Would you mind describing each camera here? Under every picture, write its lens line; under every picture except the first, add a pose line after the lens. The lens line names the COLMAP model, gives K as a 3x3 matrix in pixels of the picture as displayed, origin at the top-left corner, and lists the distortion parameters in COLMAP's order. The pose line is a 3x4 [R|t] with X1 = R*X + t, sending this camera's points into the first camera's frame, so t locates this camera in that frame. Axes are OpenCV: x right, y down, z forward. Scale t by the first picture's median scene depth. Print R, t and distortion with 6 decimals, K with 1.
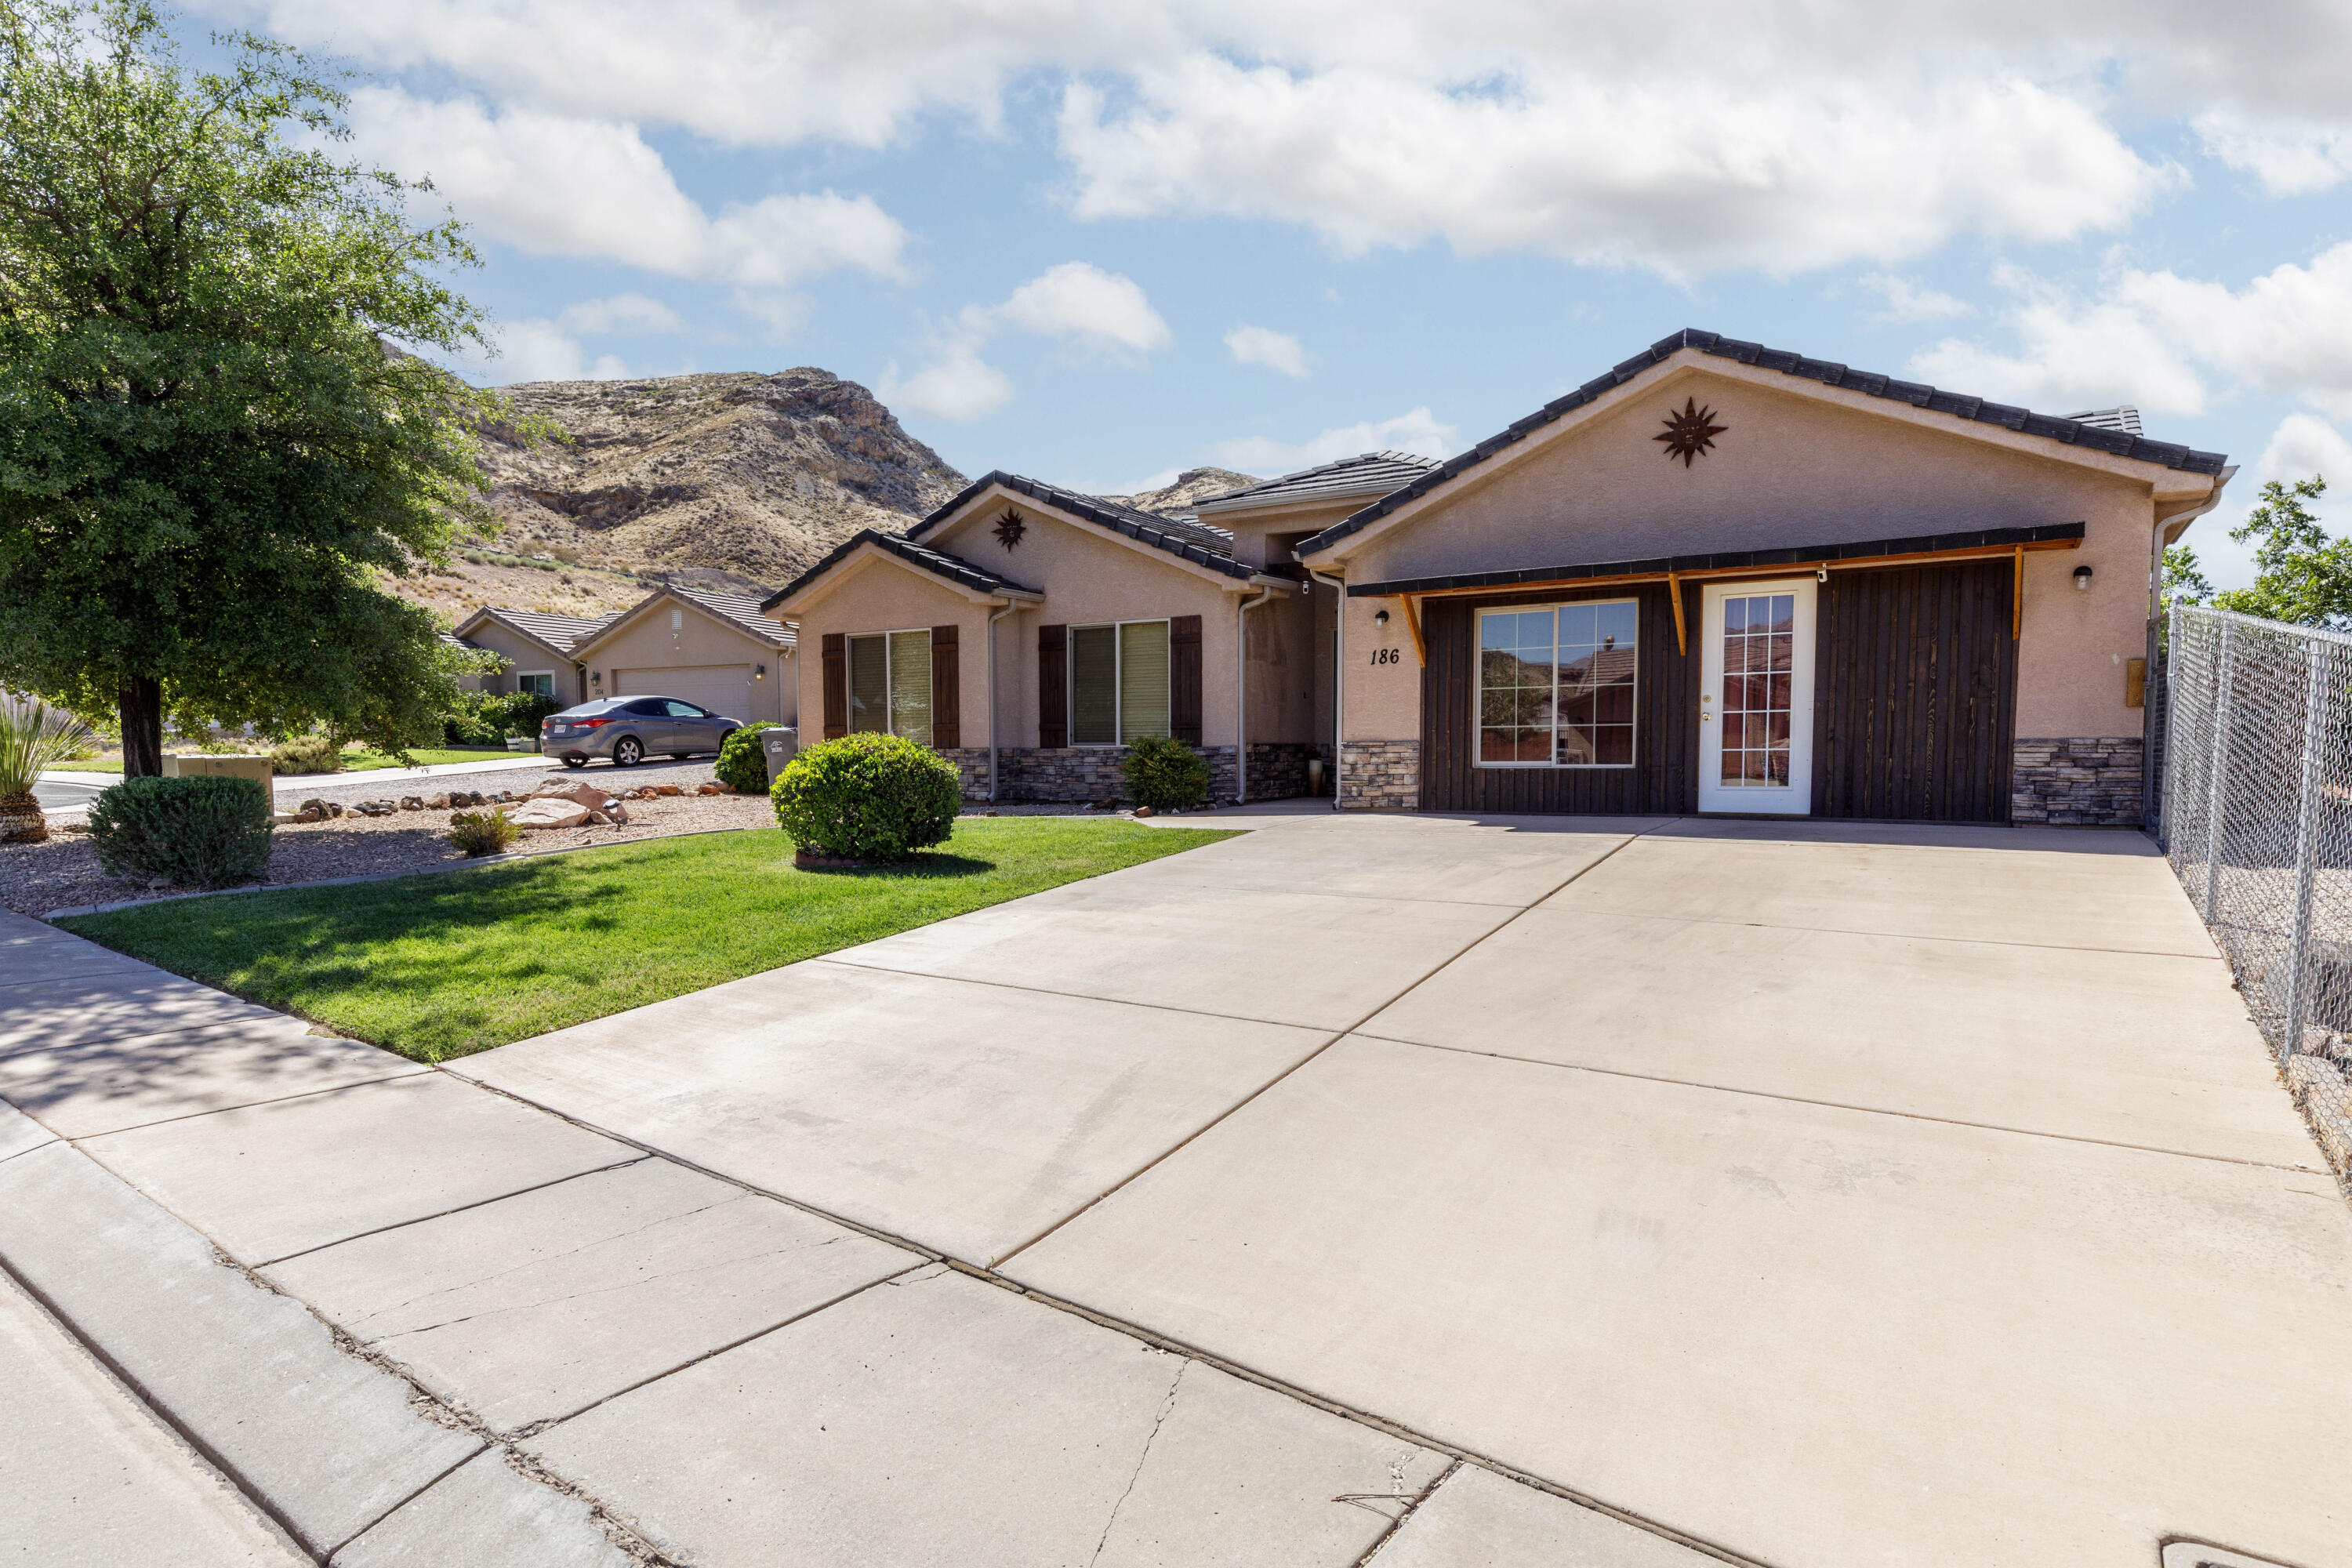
lens RADIAL K [[1303.7, 0, 1173.5], [0, 1303.7, 855.1], [0, 0, 1]] dist [-0.002674, 0.000009]
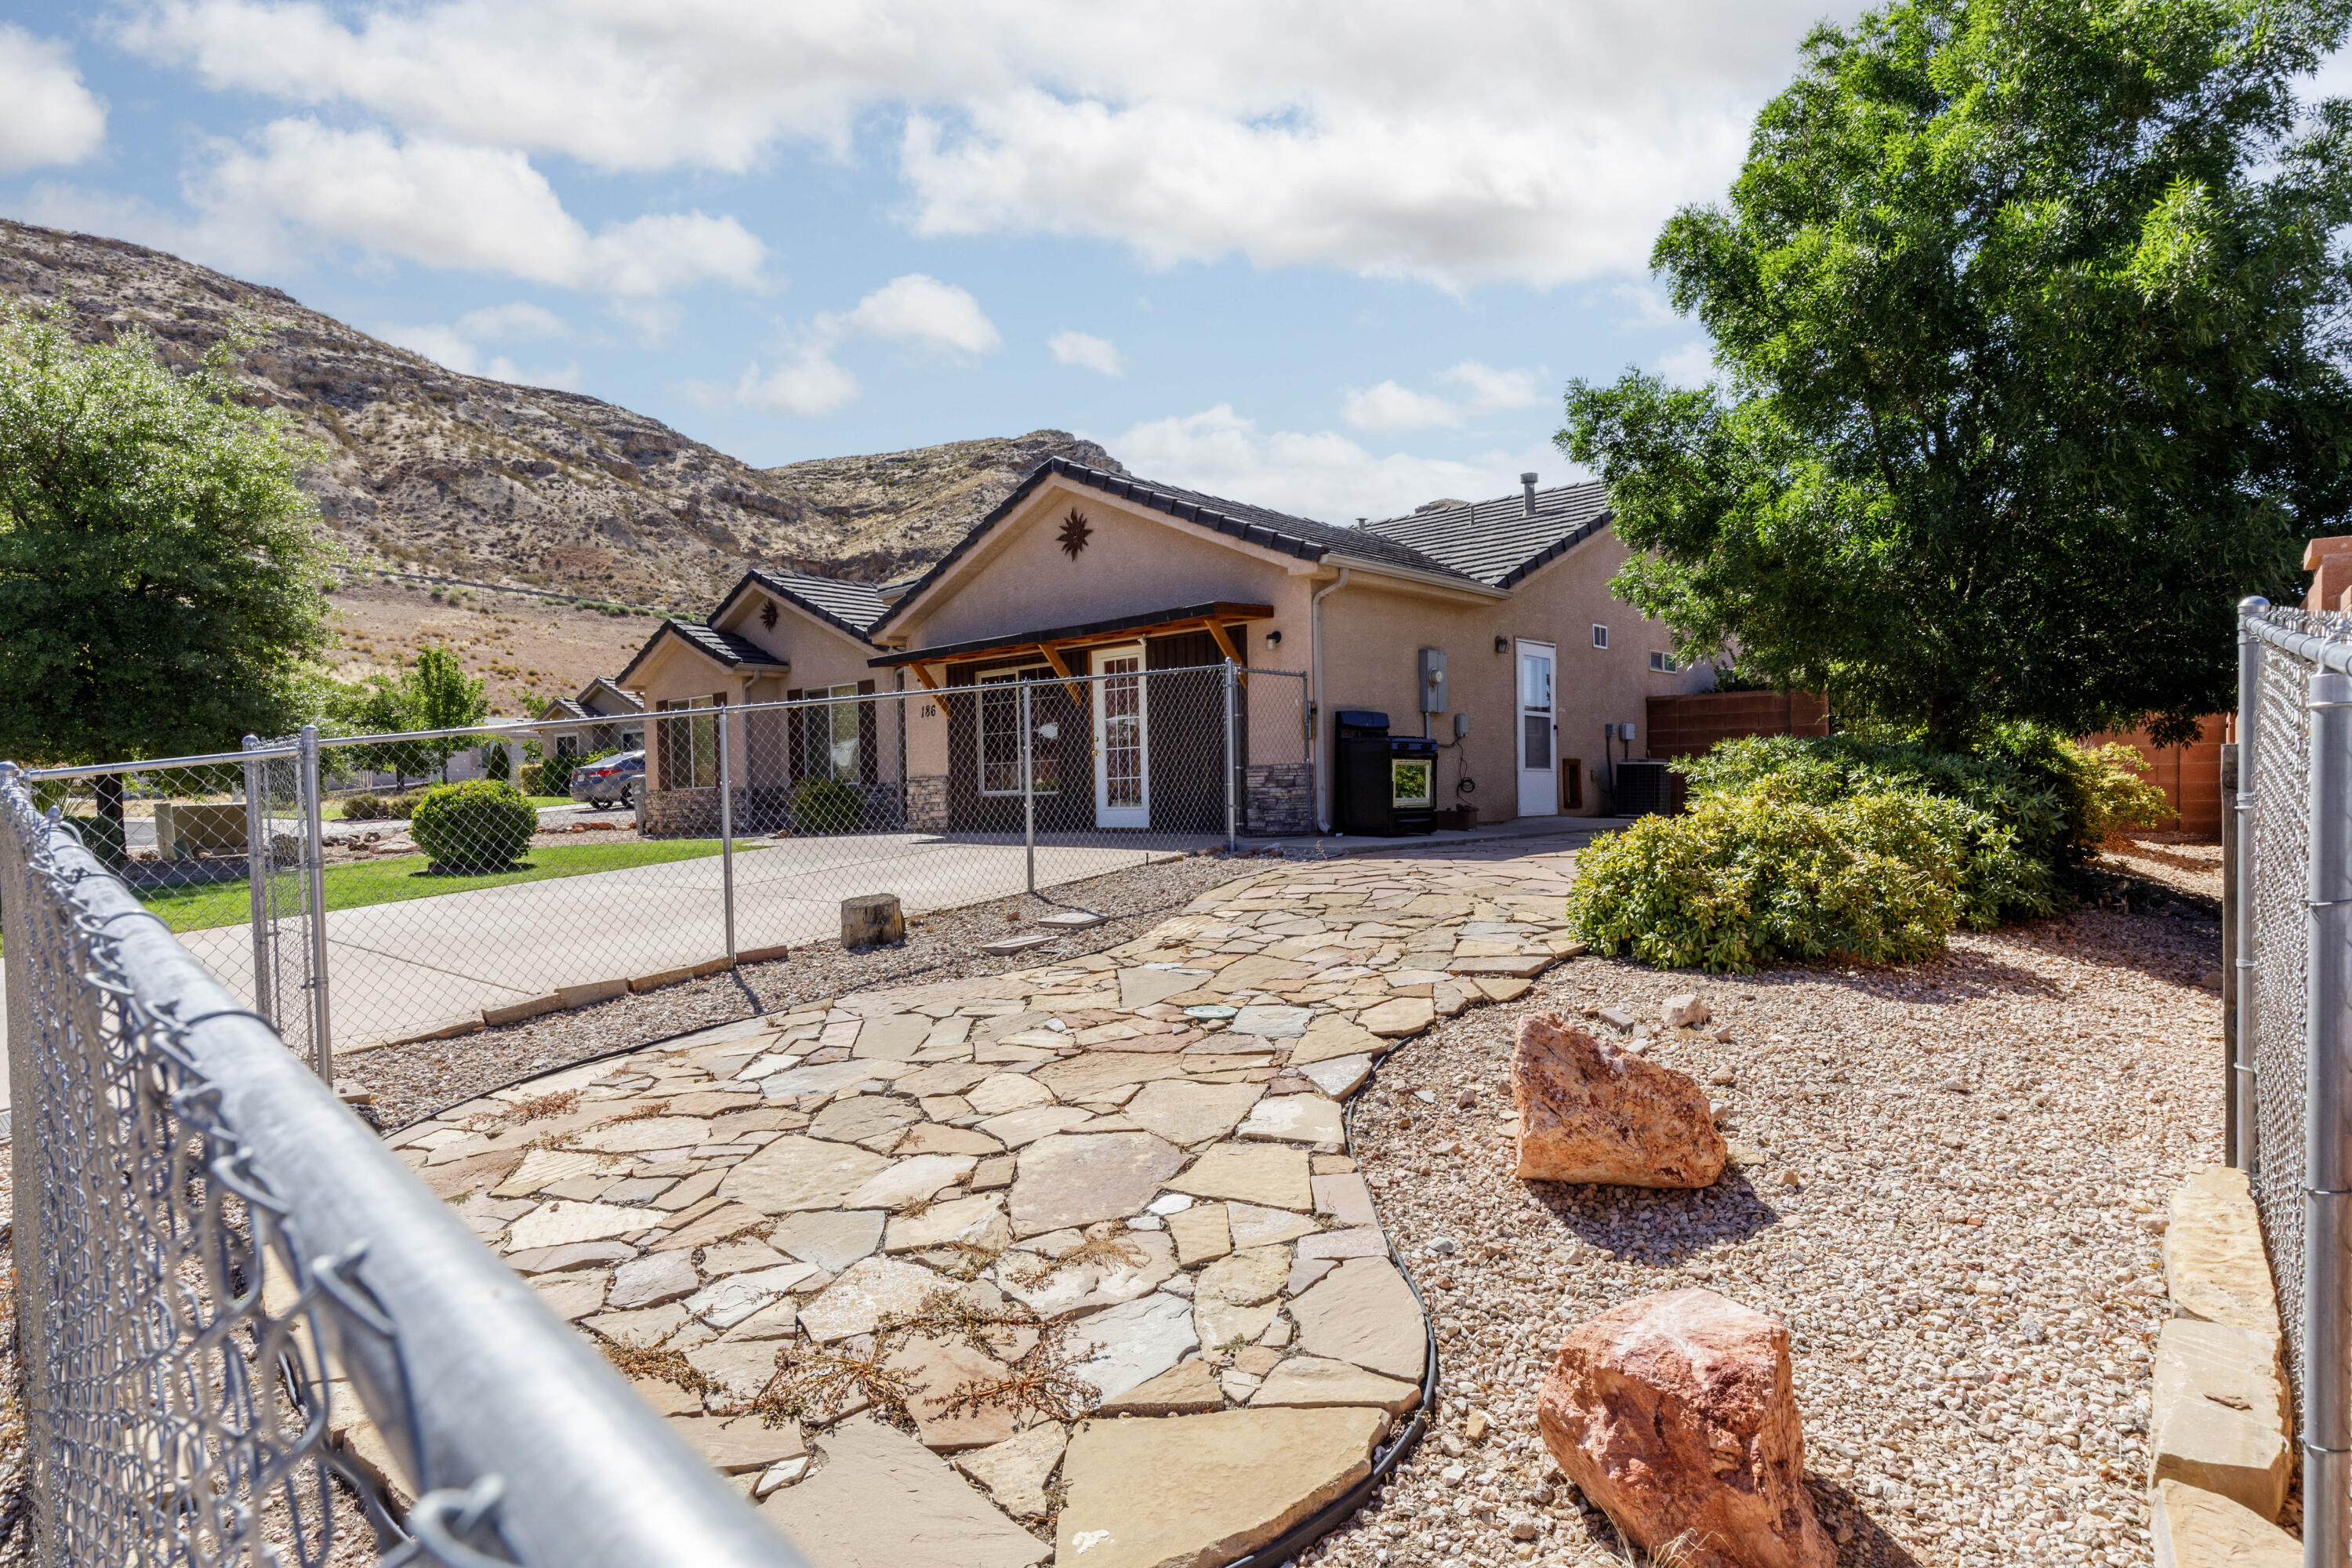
lens RADIAL K [[1303.7, 0, 1173.5], [0, 1303.7, 855.1], [0, 0, 1]] dist [-0.002674, 0.000009]
pose [[0.981987, -0.009393, -0.188715, 0.512190], [0.003913, 0.999560, -0.029388, 0.022970], [0.188908, 0.028120, 0.981592, -0.170637]]
